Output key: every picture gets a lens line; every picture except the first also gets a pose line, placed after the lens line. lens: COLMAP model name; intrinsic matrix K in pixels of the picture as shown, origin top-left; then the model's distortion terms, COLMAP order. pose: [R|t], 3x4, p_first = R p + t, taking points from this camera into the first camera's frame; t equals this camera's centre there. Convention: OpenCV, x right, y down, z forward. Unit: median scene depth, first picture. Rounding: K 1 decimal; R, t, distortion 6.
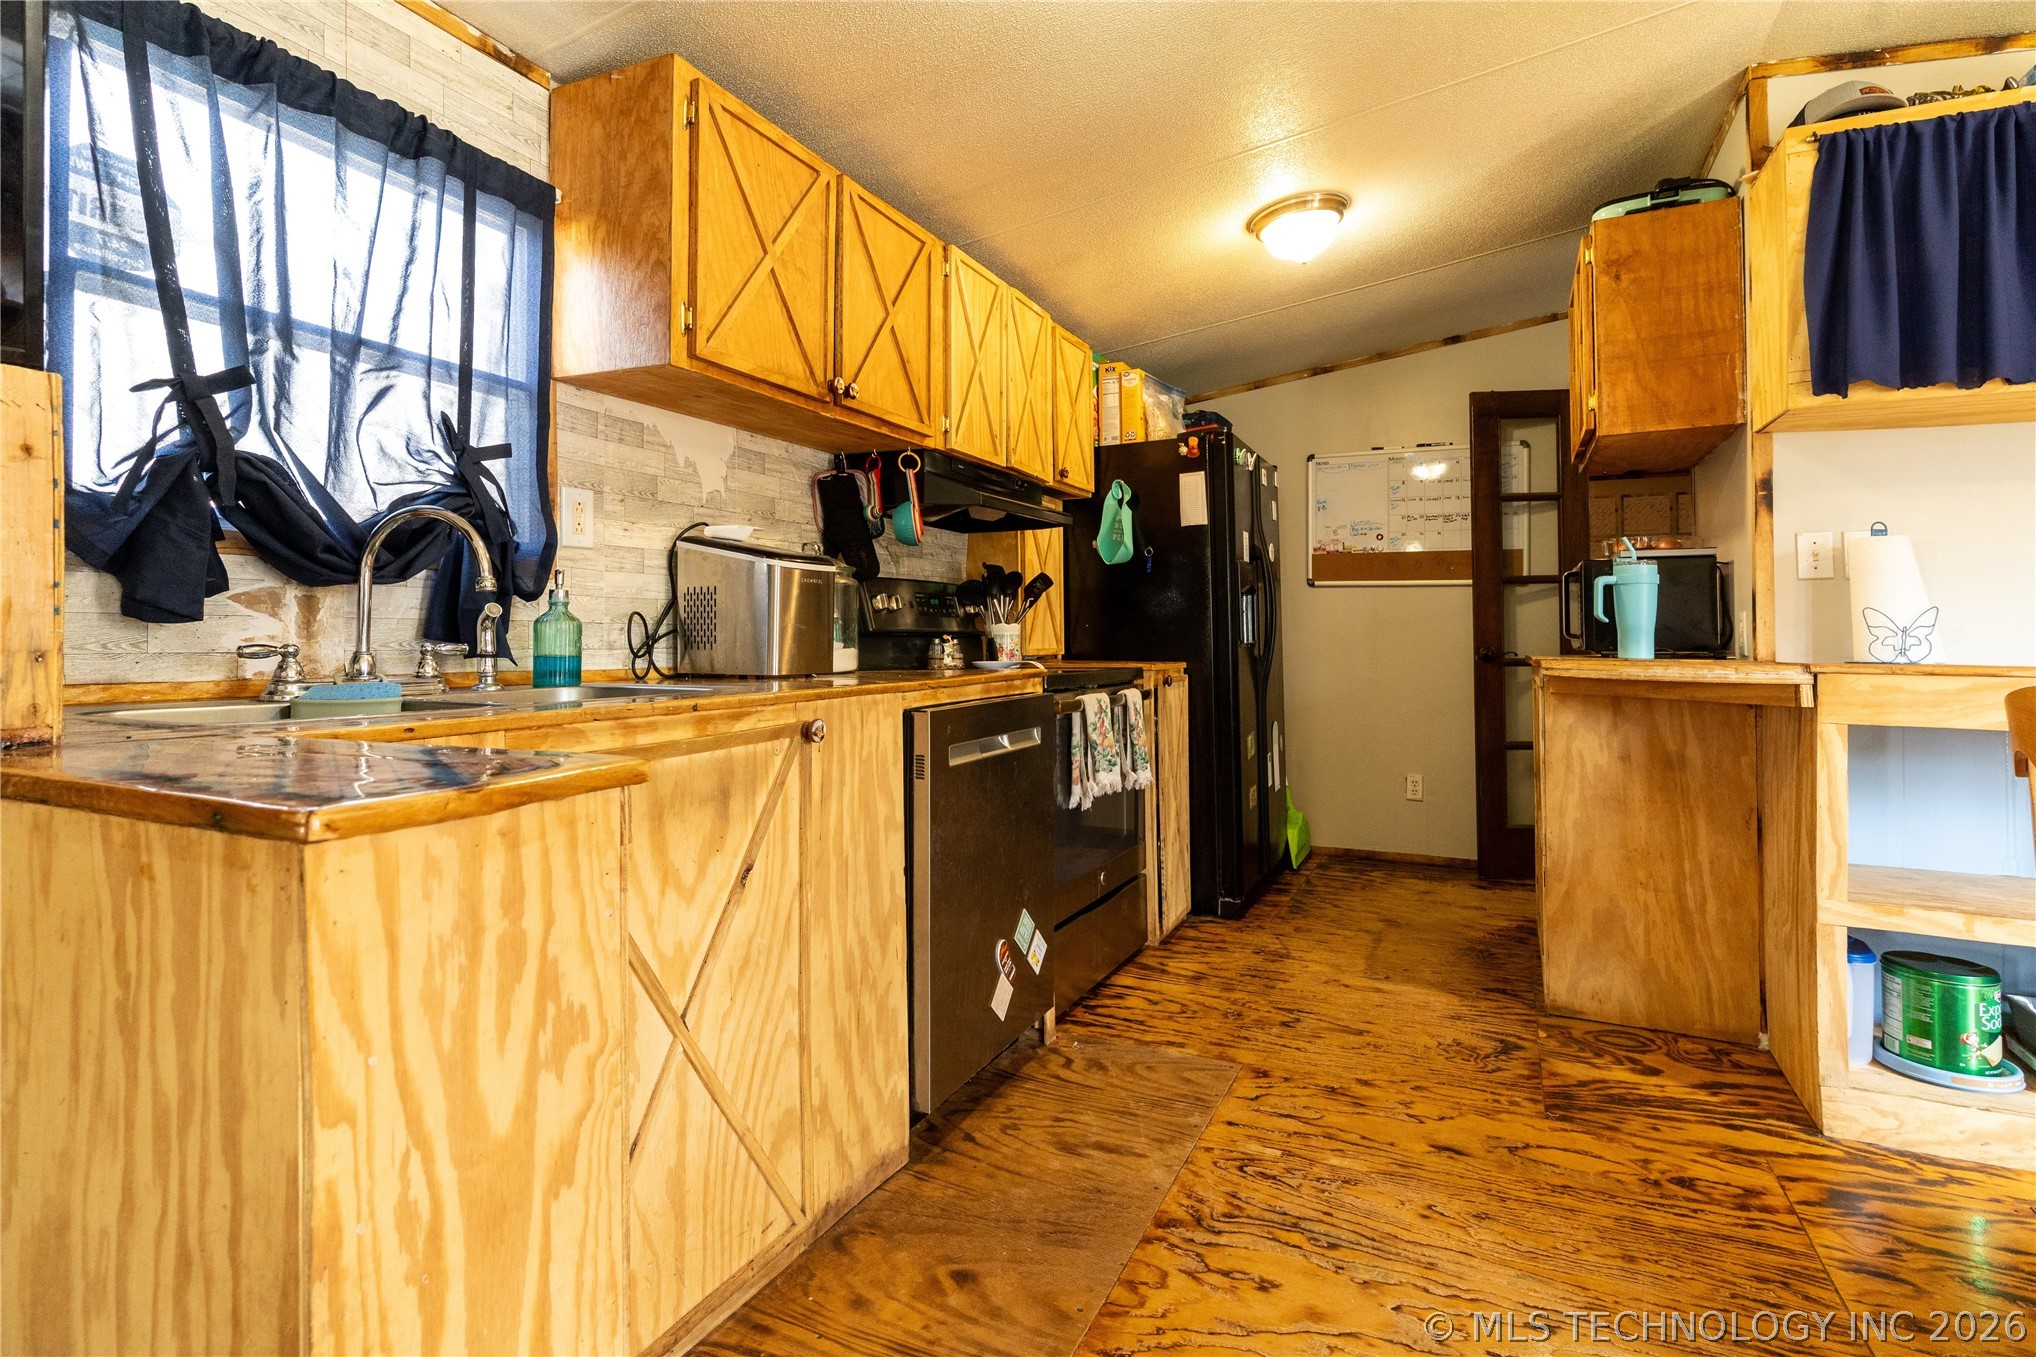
lens RADIAL K [[994.6, 0, 1020.4], [0, 994.6, 647.0], [0, 0, 1]] dist [0.003565, -0.000966]
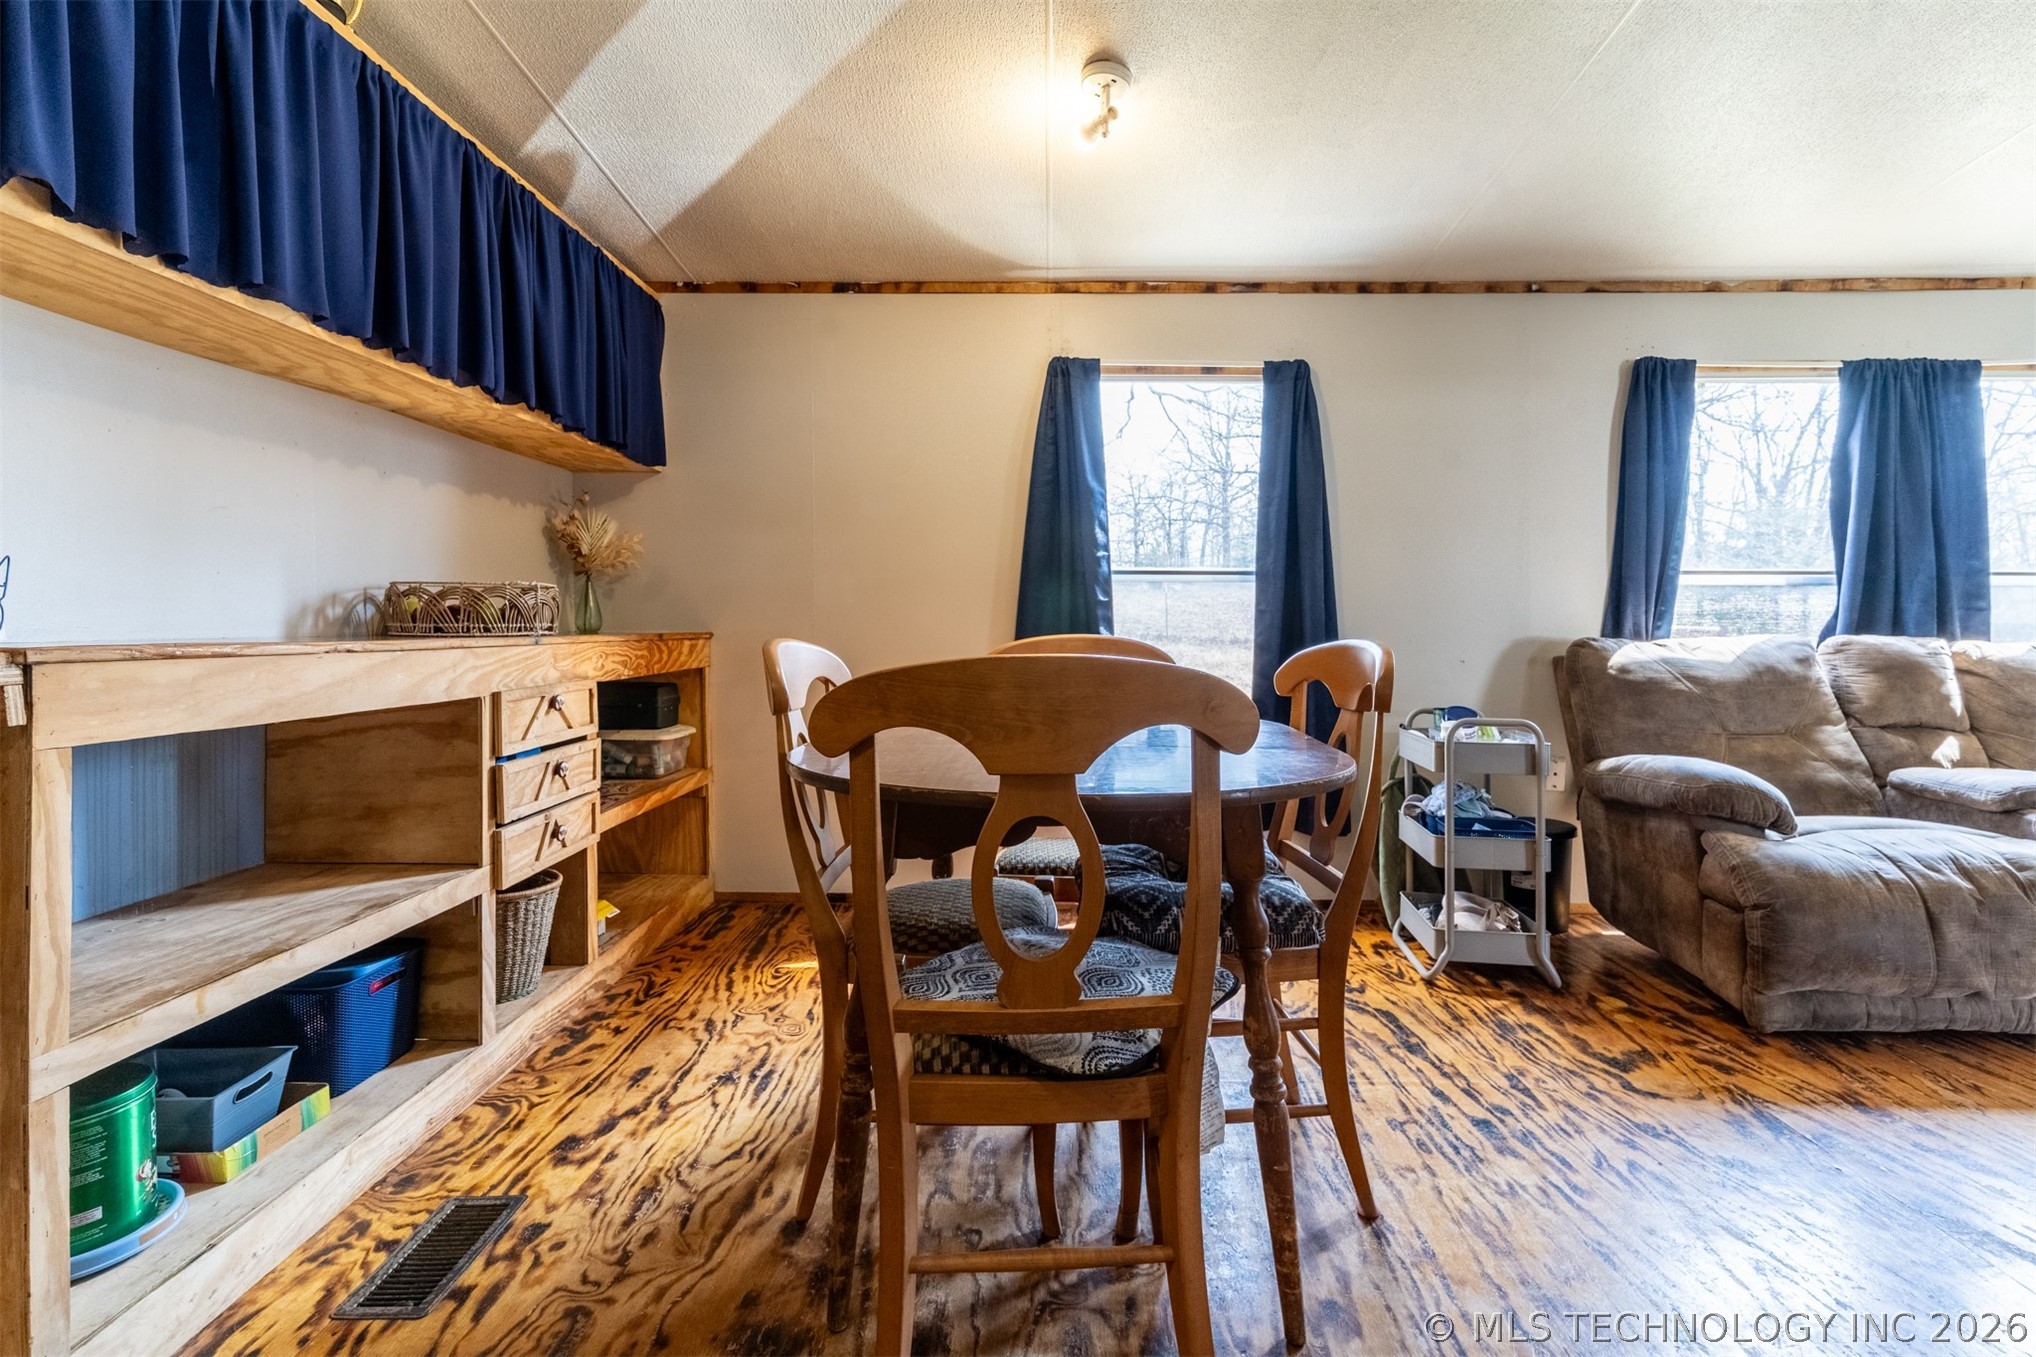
lens RADIAL K [[994.6, 0, 1034.2], [0, 994.6, 630.1], [0, 0, 1]] dist [0.003565, -0.000966]
pose [[-0.409425, -0.012055, 0.912264, 0.049280], [-0.000900, 0.999918, 0.012810, -0.000594], [-0.912343, 0.004423, -0.409402, 0.710800]]
